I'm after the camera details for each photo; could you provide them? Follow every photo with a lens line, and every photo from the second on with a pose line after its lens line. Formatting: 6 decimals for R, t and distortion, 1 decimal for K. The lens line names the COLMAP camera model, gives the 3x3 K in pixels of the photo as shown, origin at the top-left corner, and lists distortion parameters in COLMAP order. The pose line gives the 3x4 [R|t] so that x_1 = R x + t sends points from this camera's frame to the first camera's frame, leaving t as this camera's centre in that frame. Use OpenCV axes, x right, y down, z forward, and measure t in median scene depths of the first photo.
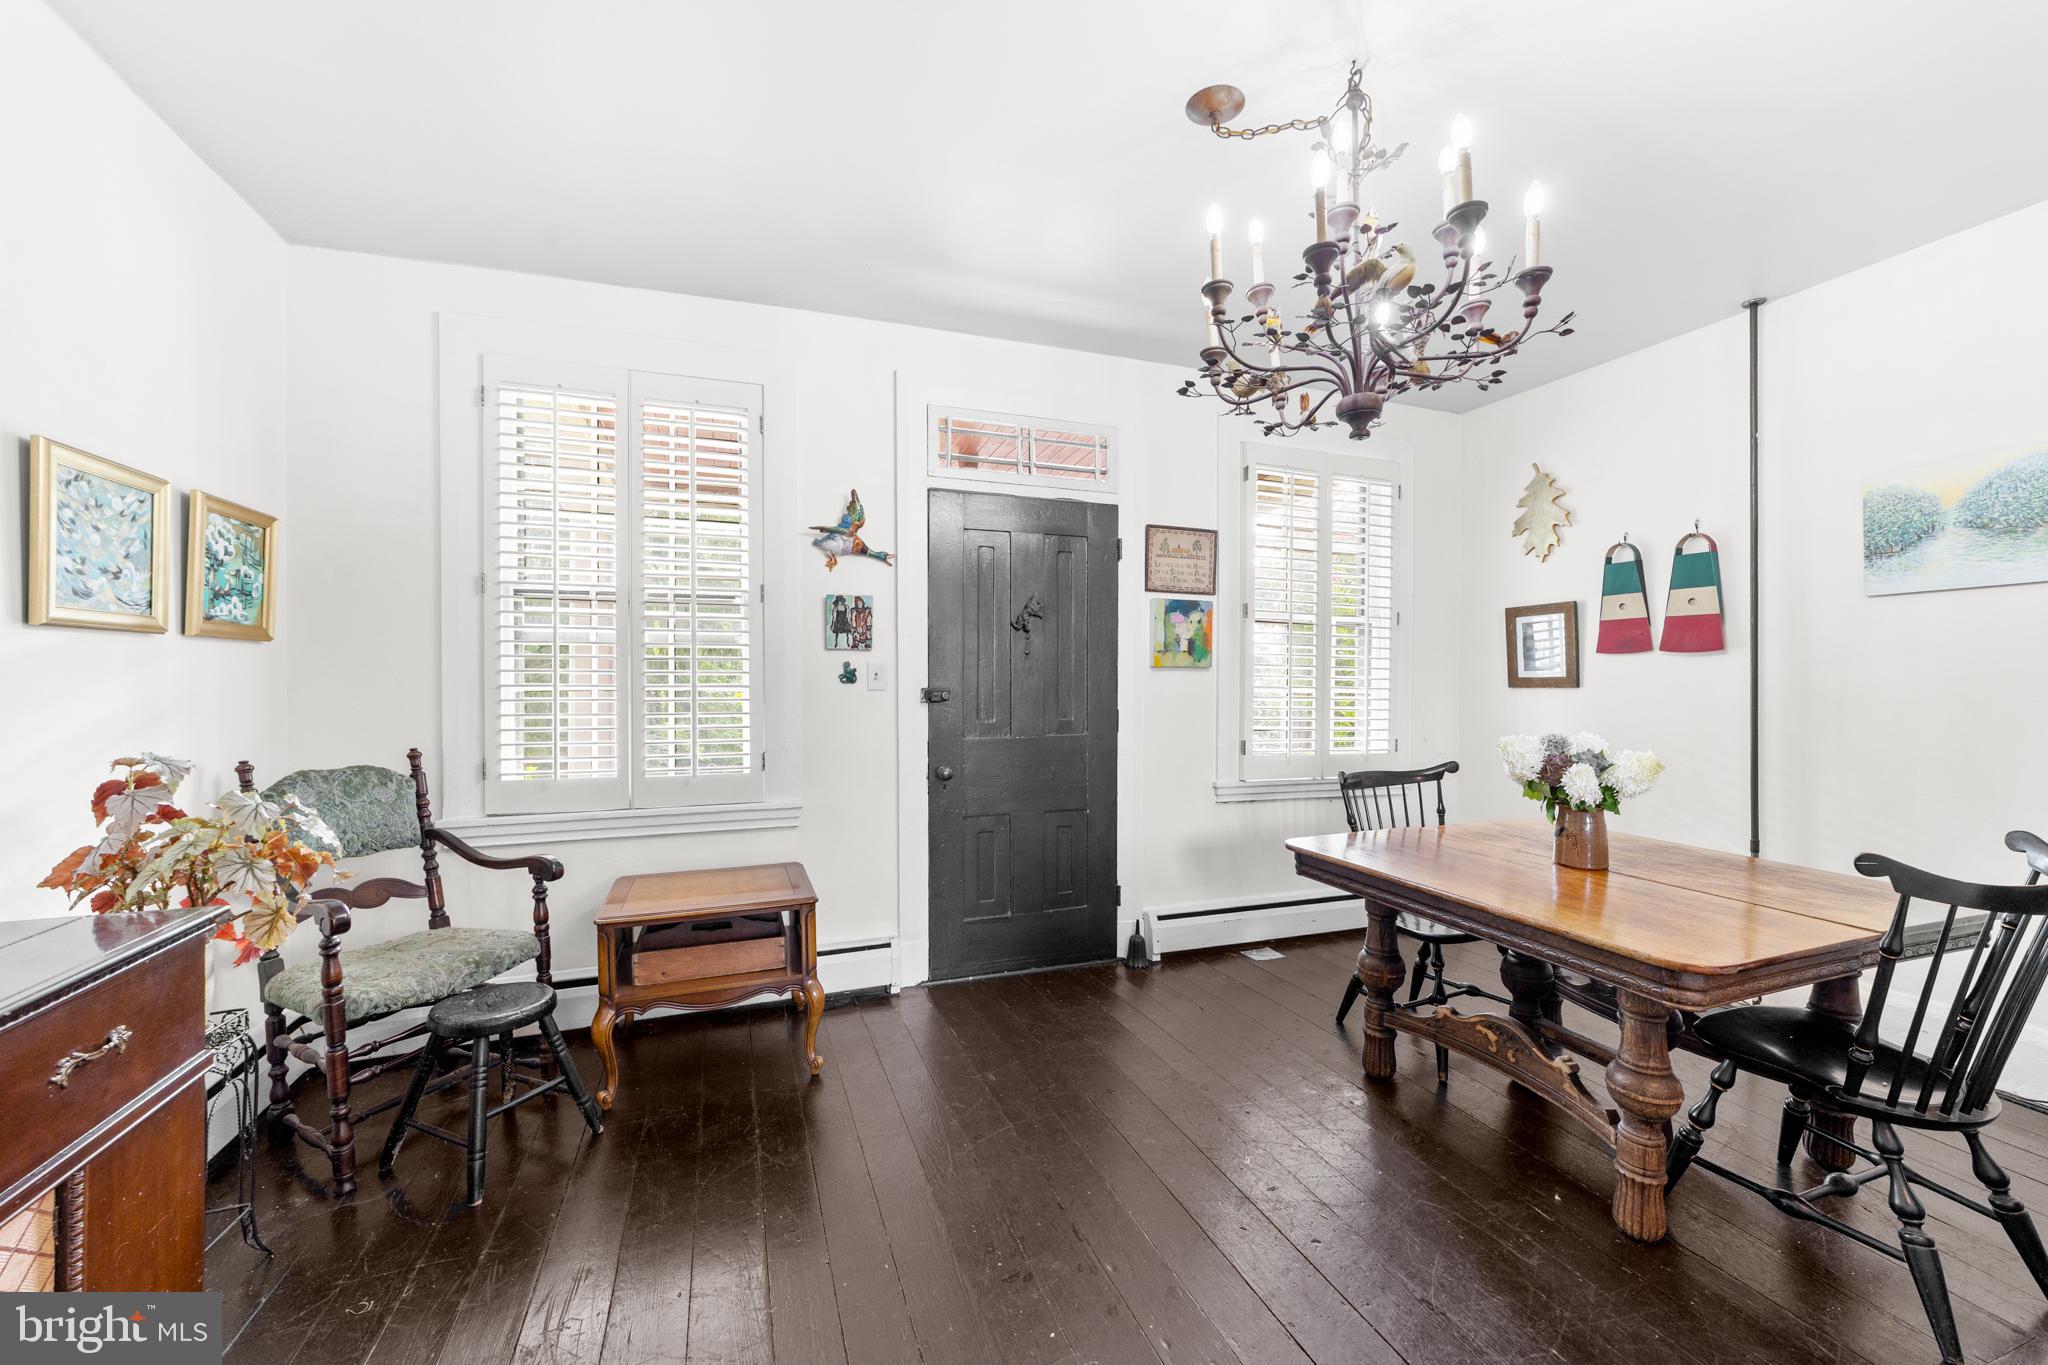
lens RADIAL K [[793.8, 0, 1024.4], [0, 793.8, 672.8], [0, 0, 1]] dist [-0.003922, -0.000031]
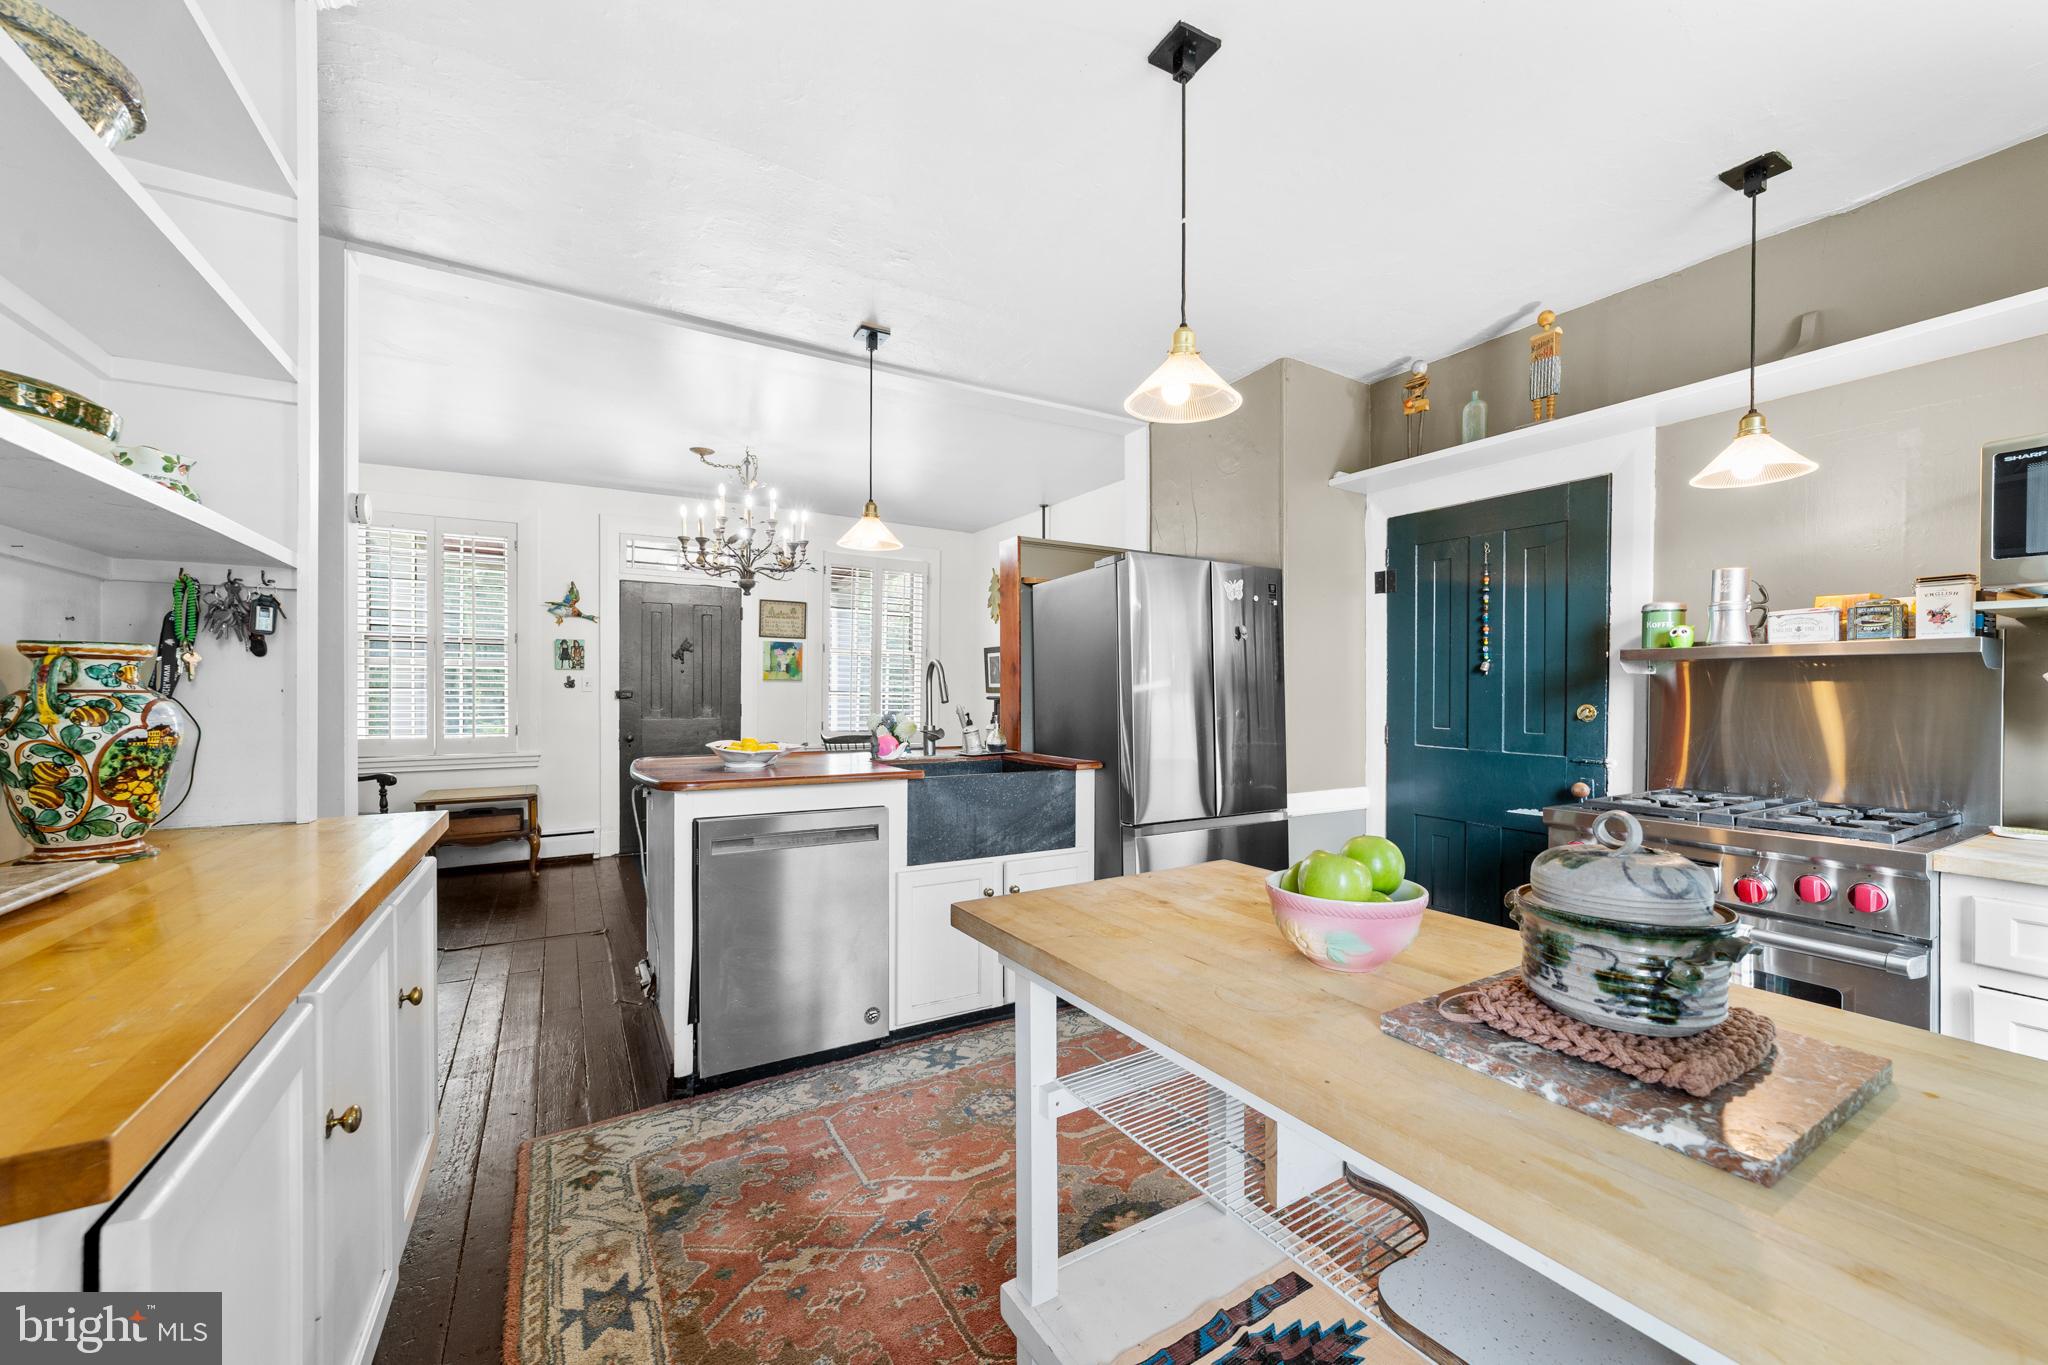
lens RADIAL K [[790.0, 0, 1024.0], [0, 790.0, 682.5], [0, 0, 1]] dist [0.000949, 0.000064]
pose [[0.985859, 0.008200, 0.167374, 0.509191], [-0.009546, 0.999928, 0.007241, -0.022357], [-0.167303, -0.008736, 0.985867, -0.971959]]
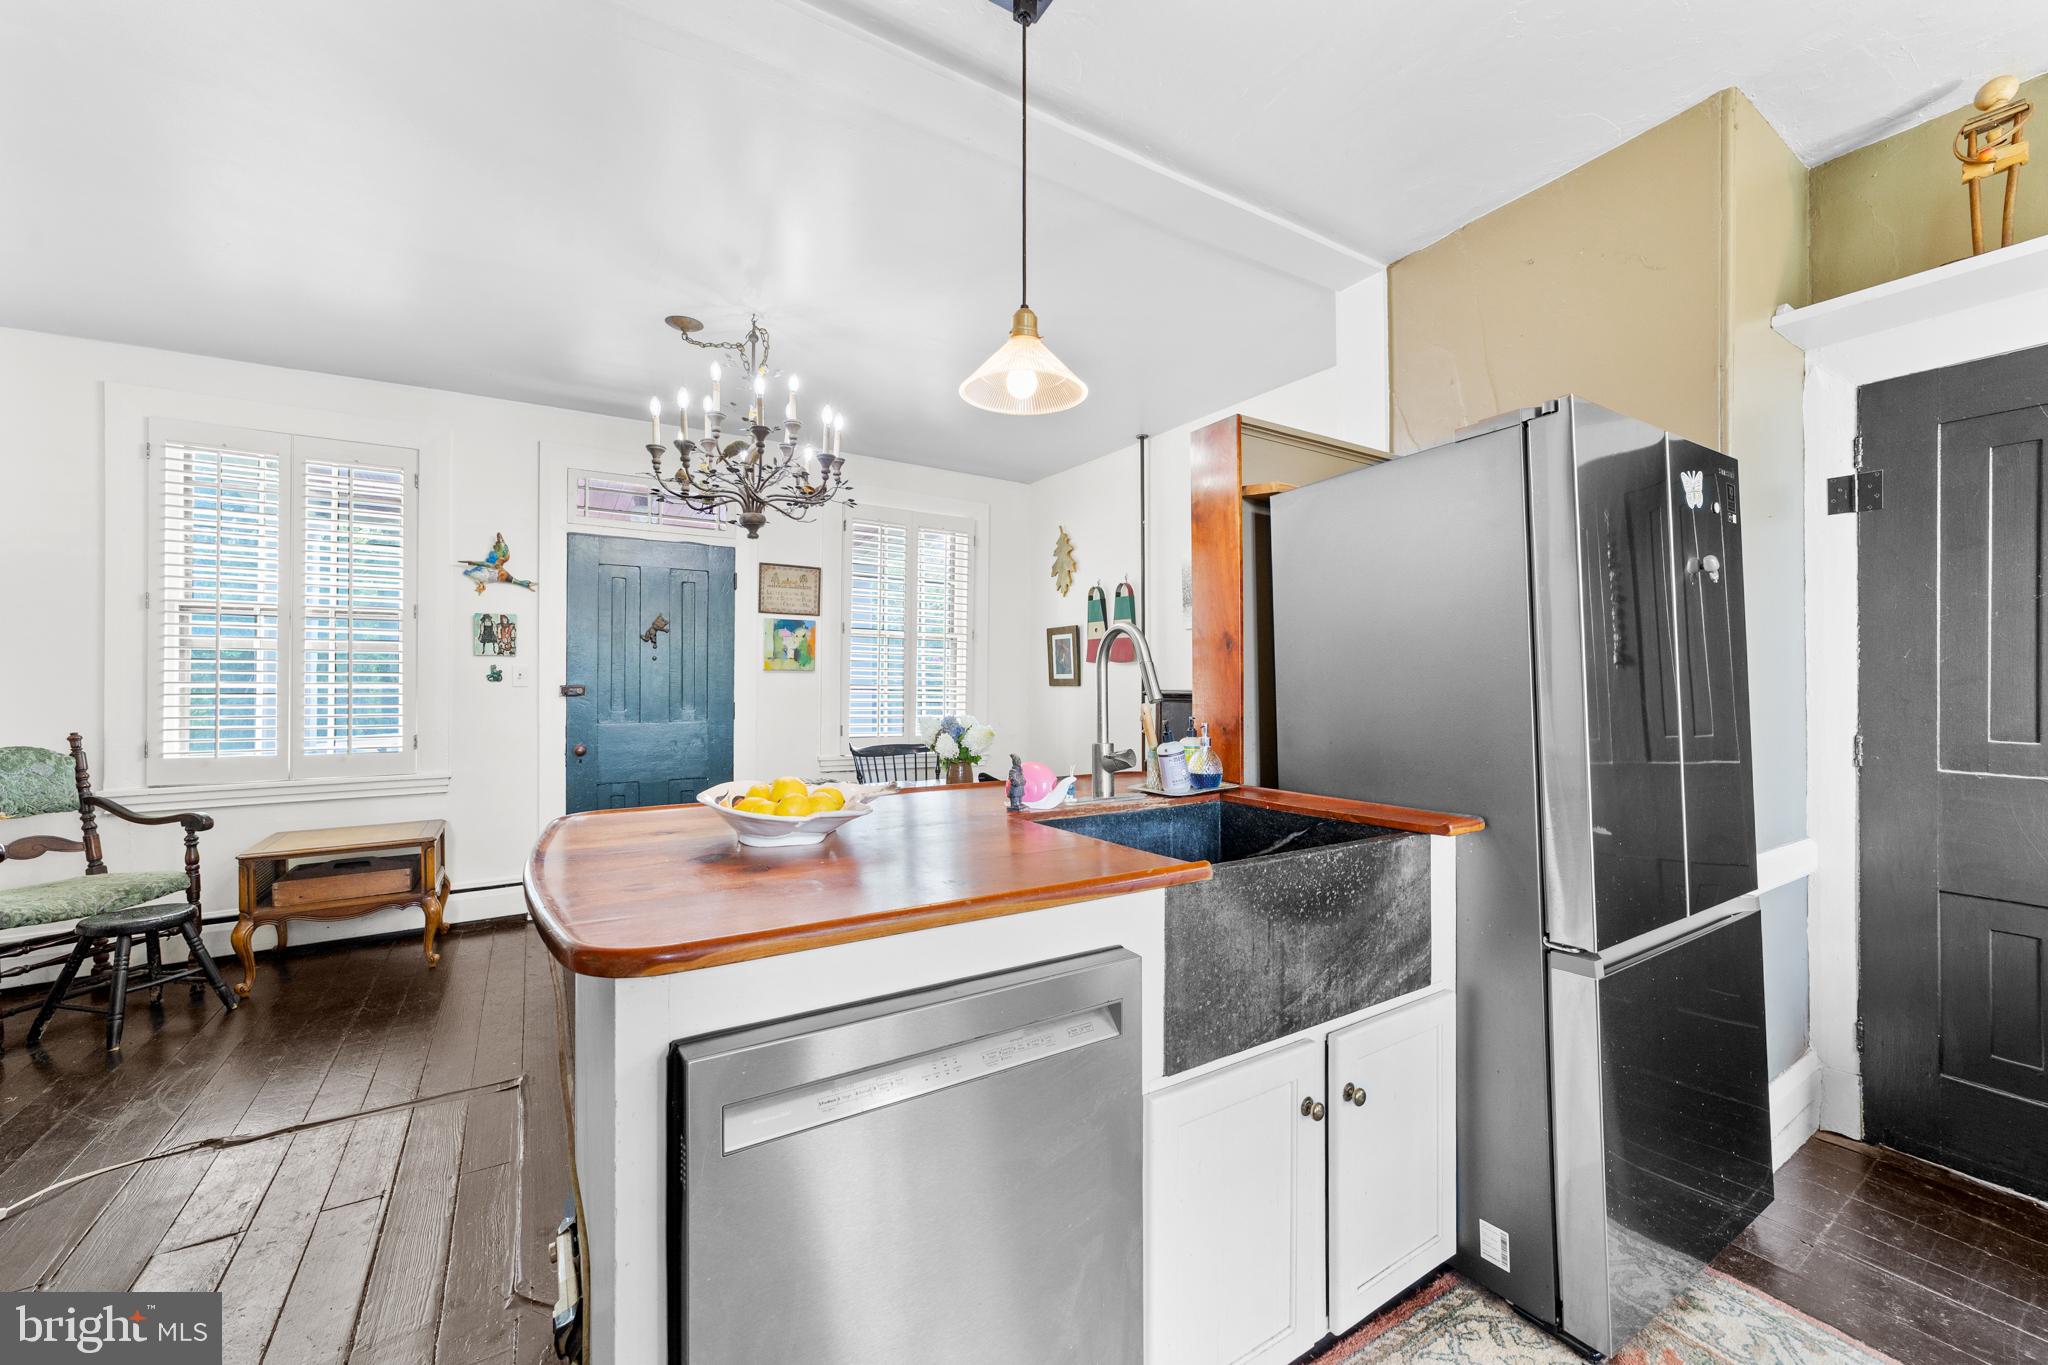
lens RADIAL K [[790.7, 0, 1027.8], [0, 790.7, 665.1], [0, 0, 1]] dist [-0.008806, 0.007710]
pose [[0.980305, 0.006645, 0.197377, 0.384817], [-0.005181, 0.999955, -0.007937, -0.008146], [-0.197421, 0.006759, 0.980296, -0.443054]]
